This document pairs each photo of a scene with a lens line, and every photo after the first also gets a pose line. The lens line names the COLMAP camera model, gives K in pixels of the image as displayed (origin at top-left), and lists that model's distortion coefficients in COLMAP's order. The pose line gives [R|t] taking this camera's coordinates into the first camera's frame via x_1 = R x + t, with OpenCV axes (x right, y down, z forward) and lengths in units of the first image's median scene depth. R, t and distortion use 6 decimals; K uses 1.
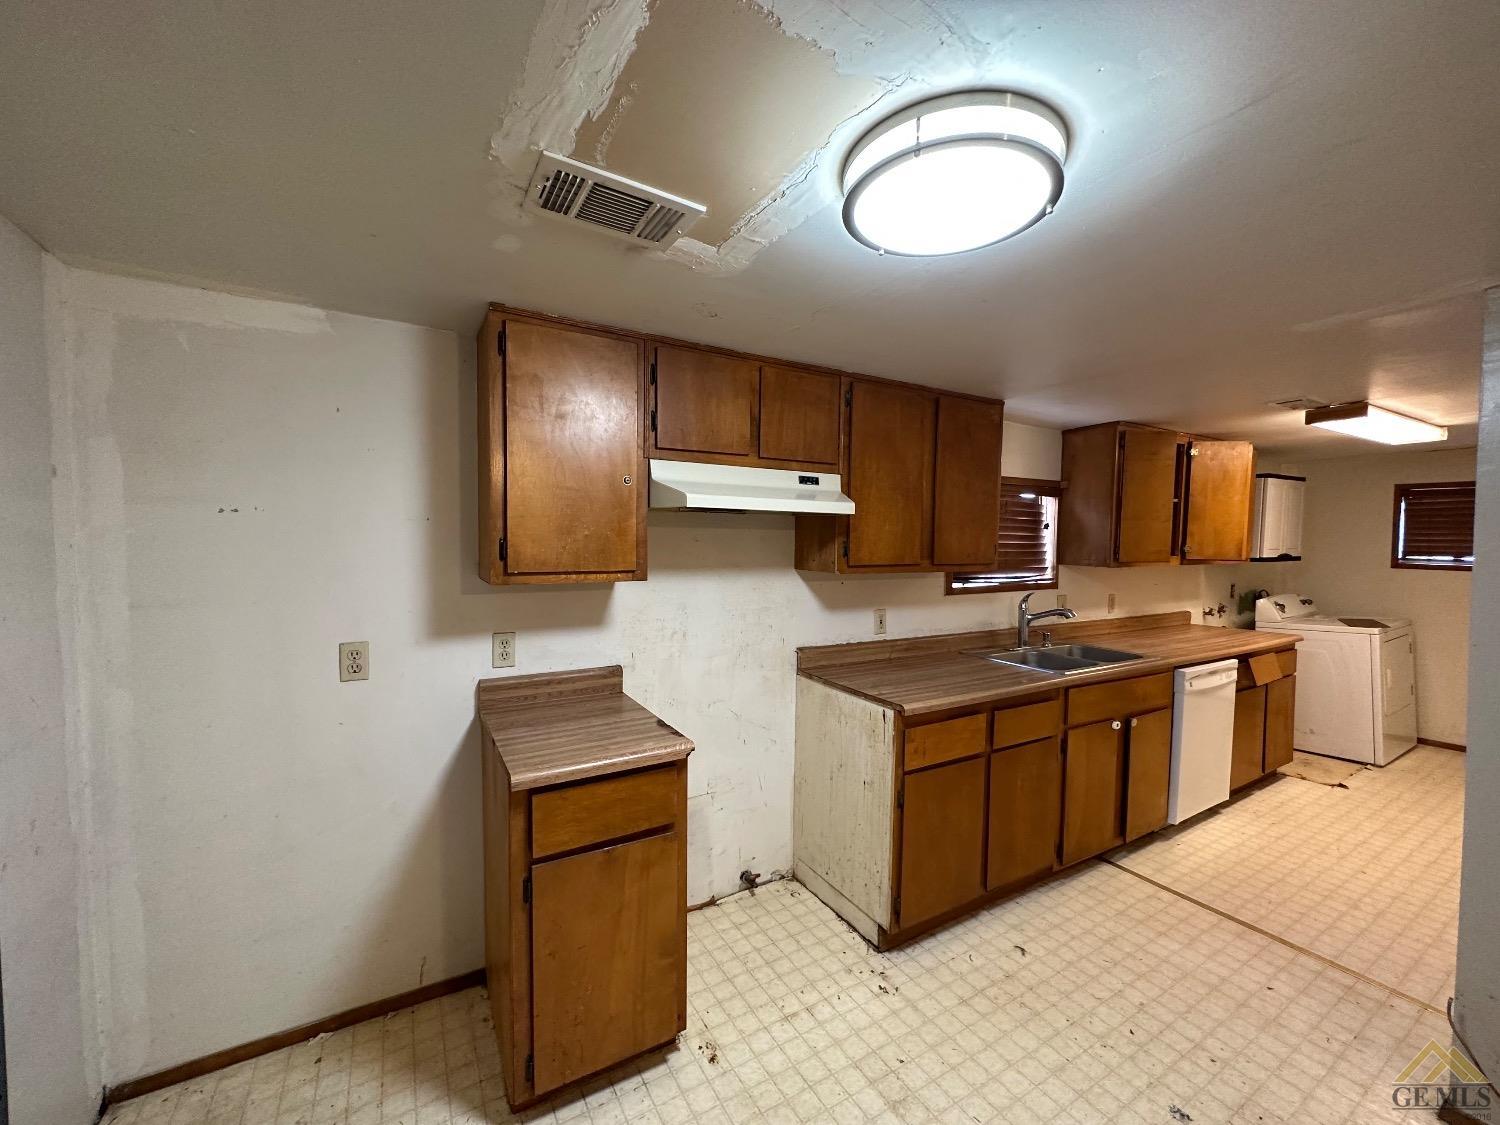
lens RADIAL K [[600.3, 0, 746.2], [0, 600.3, 558.1], [0, 0, 1]] dist [-0.001032, -0.000092]
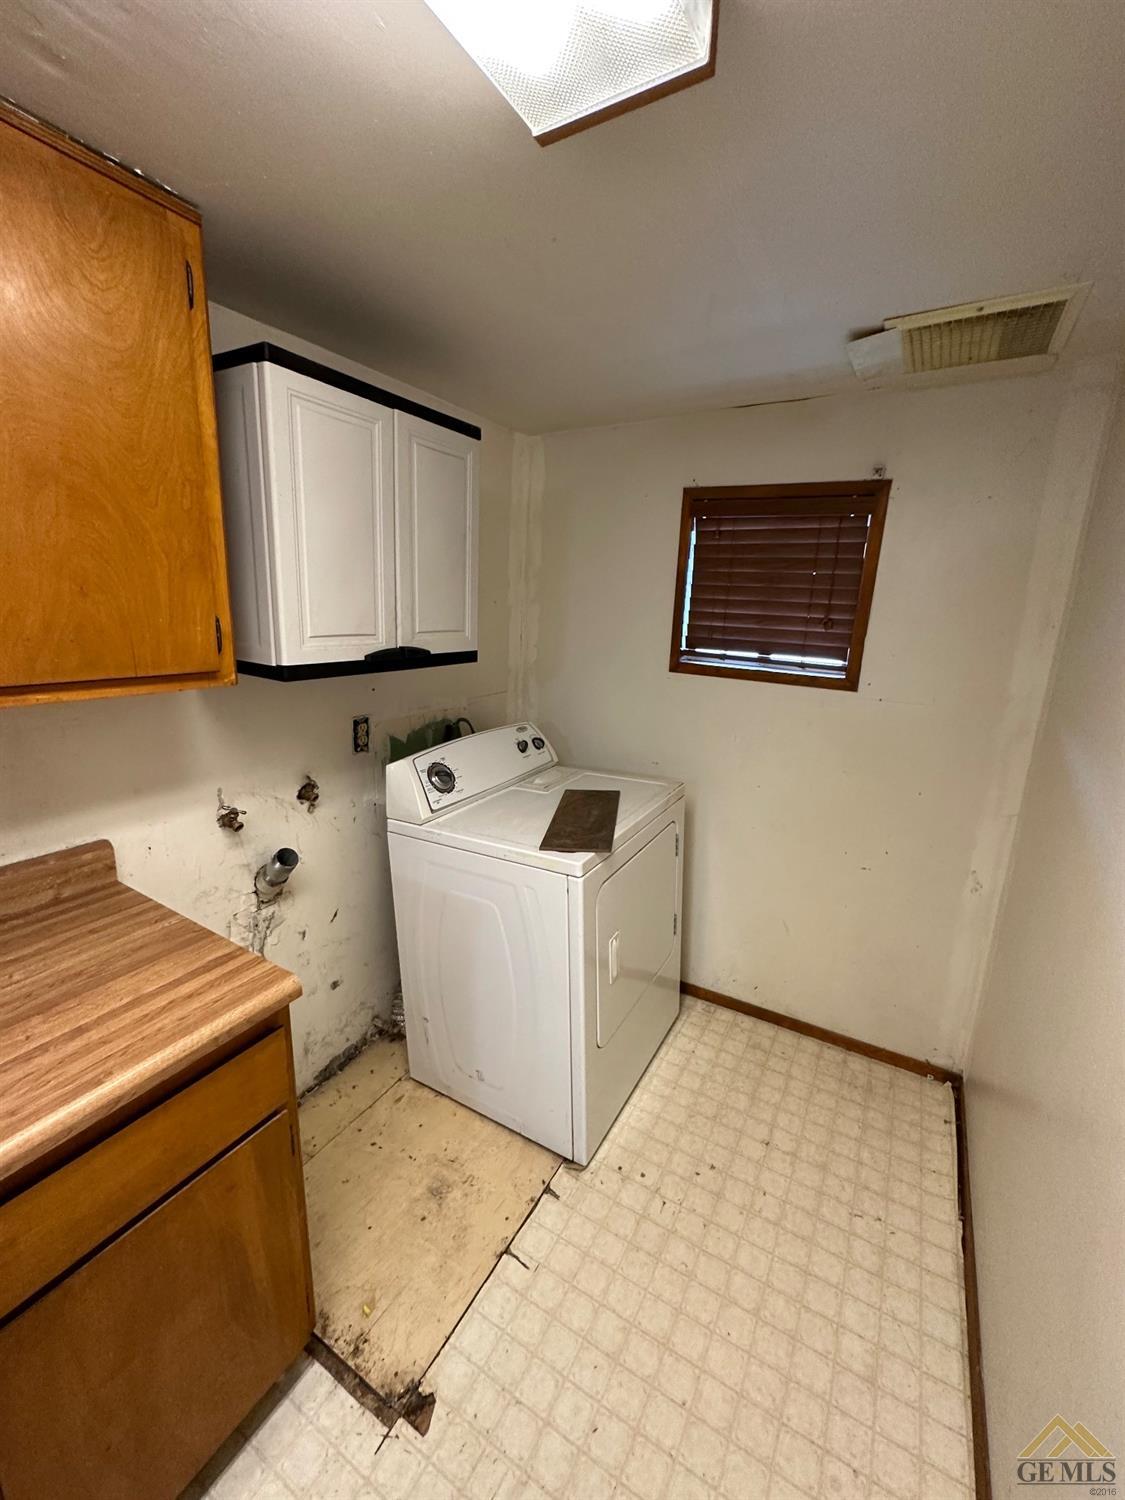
lens RADIAL K [[600.3, 0, 560.5], [0, 600.3, 752.9], [0, 0, 1]] dist [-0.001032, -0.000092]
pose [[0.865223, -0.090340, 0.493181, 0.762697], [-0.022697, 0.975568, 0.218522, -0.023981], [-0.500873, -0.200264, 0.842034, 0.627090]]
